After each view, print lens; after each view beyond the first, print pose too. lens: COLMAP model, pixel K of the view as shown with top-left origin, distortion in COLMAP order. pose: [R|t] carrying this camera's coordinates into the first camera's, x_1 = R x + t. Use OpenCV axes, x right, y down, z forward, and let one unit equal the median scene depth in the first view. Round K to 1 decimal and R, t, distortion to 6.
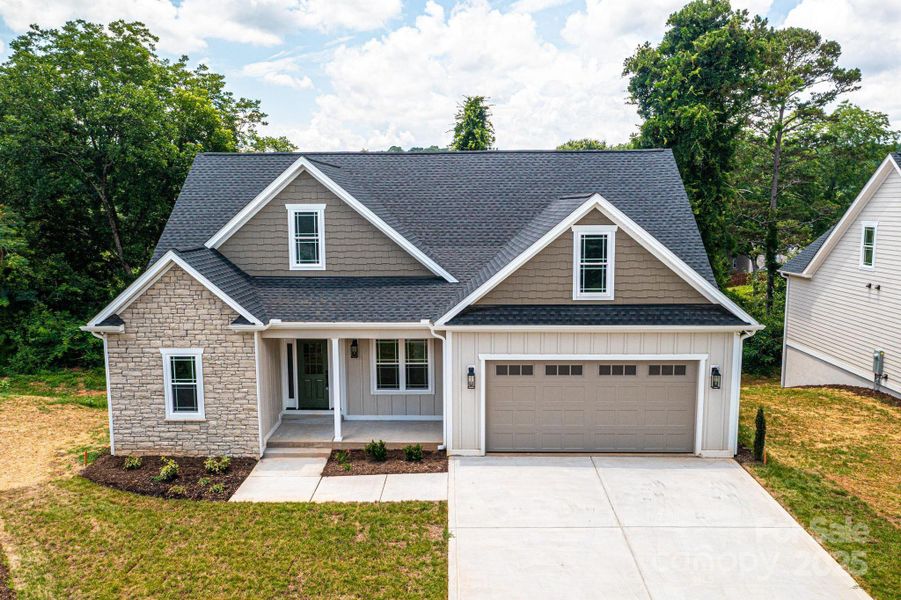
lens RADIAL K [[706.8, 0, 453.2], [0, 706.8, 298.7], [0, 0, 1]] dist [0.003922, 0.025318]
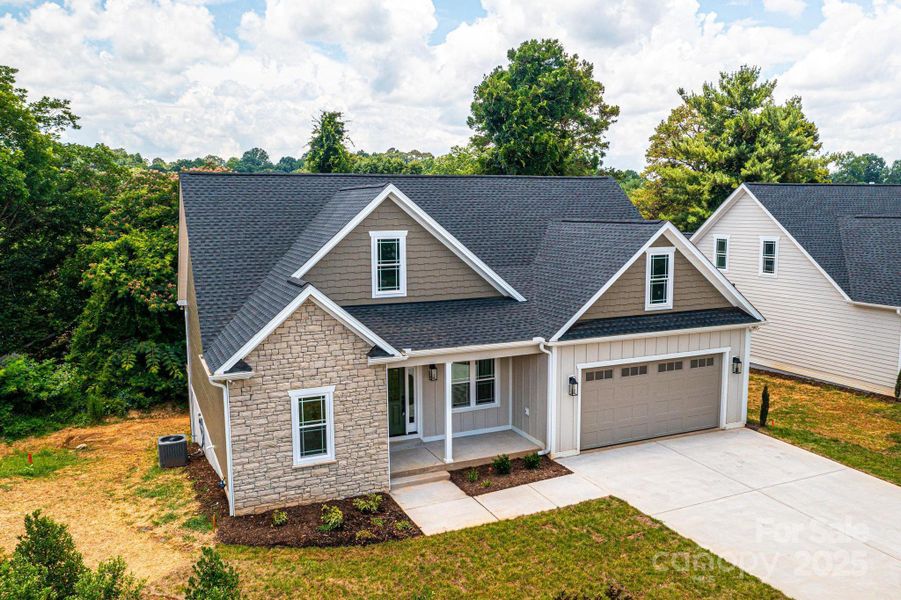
lens RADIAL K [[706.8, 0, 456.4], [0, 706.8, 293.9], [0, 0, 1]] dist [0.003922, 0.025318]
pose [[0.901821, -0.052660, 0.428890, -0.604272], [0.058089, 0.998311, 0.000433, -0.043956], [-0.428188, 0.024523, 0.903357, 0.066408]]
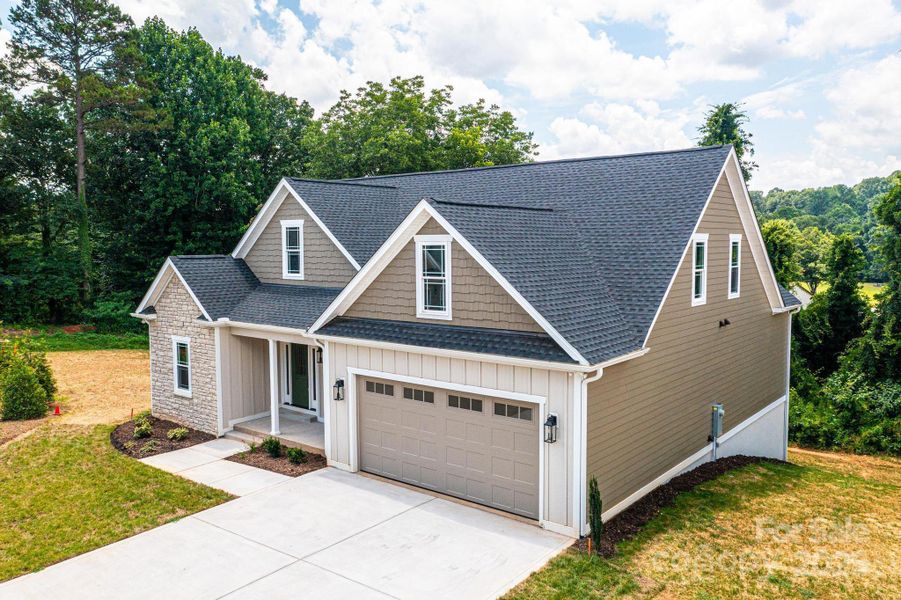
lens RADIAL K [[706.8, 0, 451.4], [0, 706.8, 307.2], [0, 0, 1]] dist [0.003922, 0.025318]
pose [[0.793559, 0.056404, -0.605874, 0.733805], [-0.080027, 0.996720, -0.012028, -0.003753], [0.603208, 0.058031, 0.795470, 0.297810]]
